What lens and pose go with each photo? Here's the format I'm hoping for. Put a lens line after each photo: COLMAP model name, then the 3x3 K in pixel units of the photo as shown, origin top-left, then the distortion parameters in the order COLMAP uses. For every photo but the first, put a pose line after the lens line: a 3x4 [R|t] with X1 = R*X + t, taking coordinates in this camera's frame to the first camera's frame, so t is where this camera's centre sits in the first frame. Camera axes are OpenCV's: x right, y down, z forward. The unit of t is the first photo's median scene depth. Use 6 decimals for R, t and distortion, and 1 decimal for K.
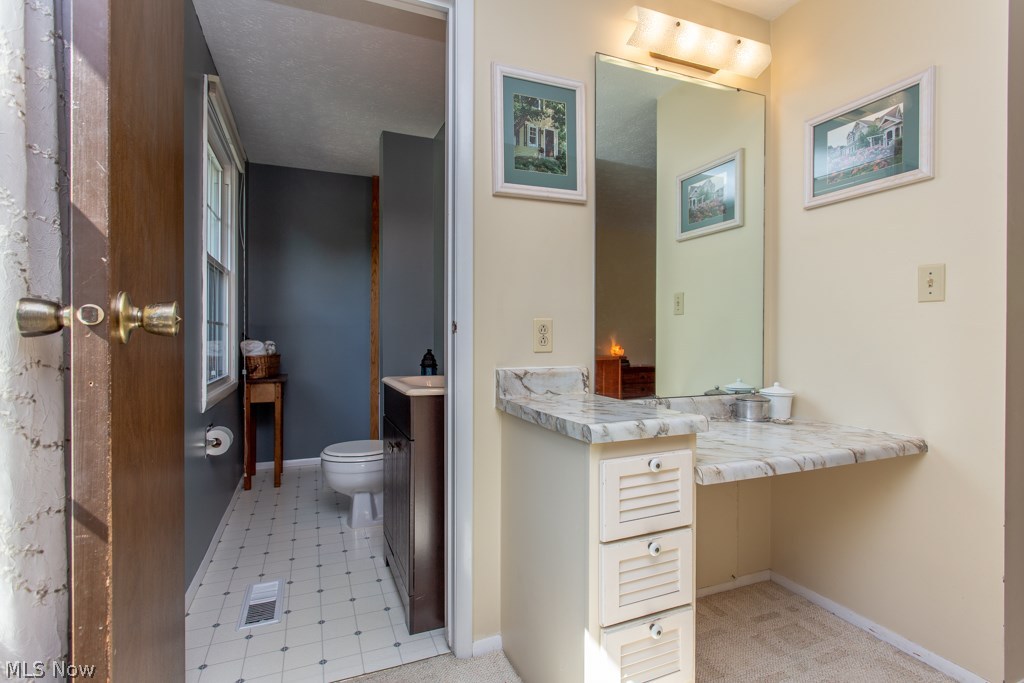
lens RADIAL K [[497.6, 0, 504.3], [0, 497.6, 337.7], [0, 0, 1]] dist [-0.001539, 0.001340]
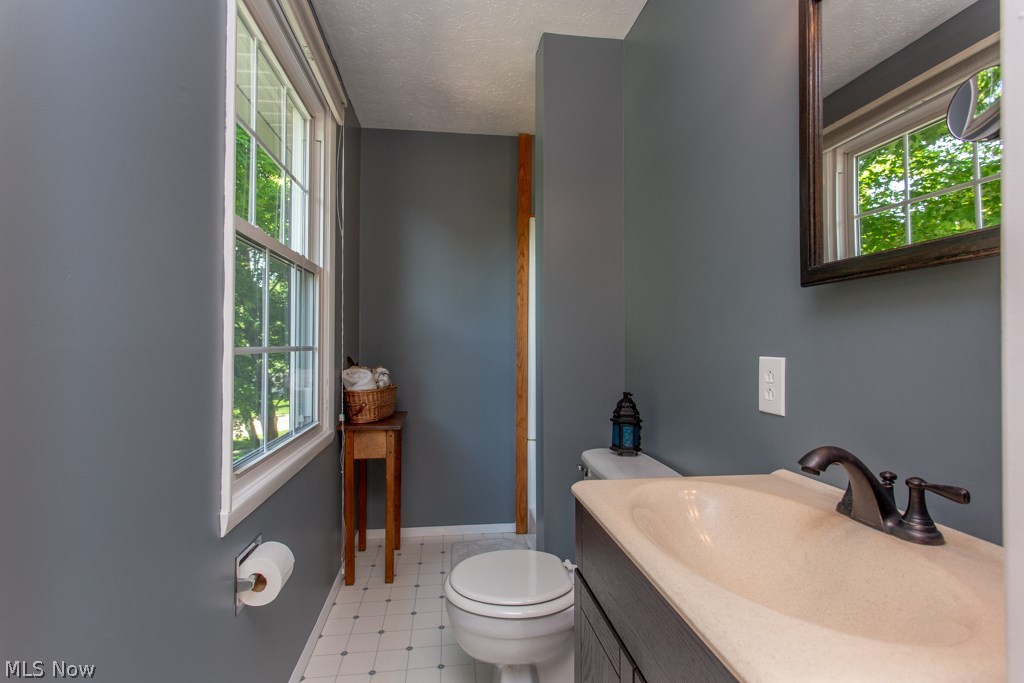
lens RADIAL K [[497.6, 0, 515.7], [0, 497.6, 340.1], [0, 0, 1]] dist [-0.001539, 0.001340]
pose [[0.974699, -0.002196, -0.223512, -0.133120], [-0.000879, 0.999906, -0.013659, -0.025876], [0.223521, 0.013510, 0.974606, 0.369863]]
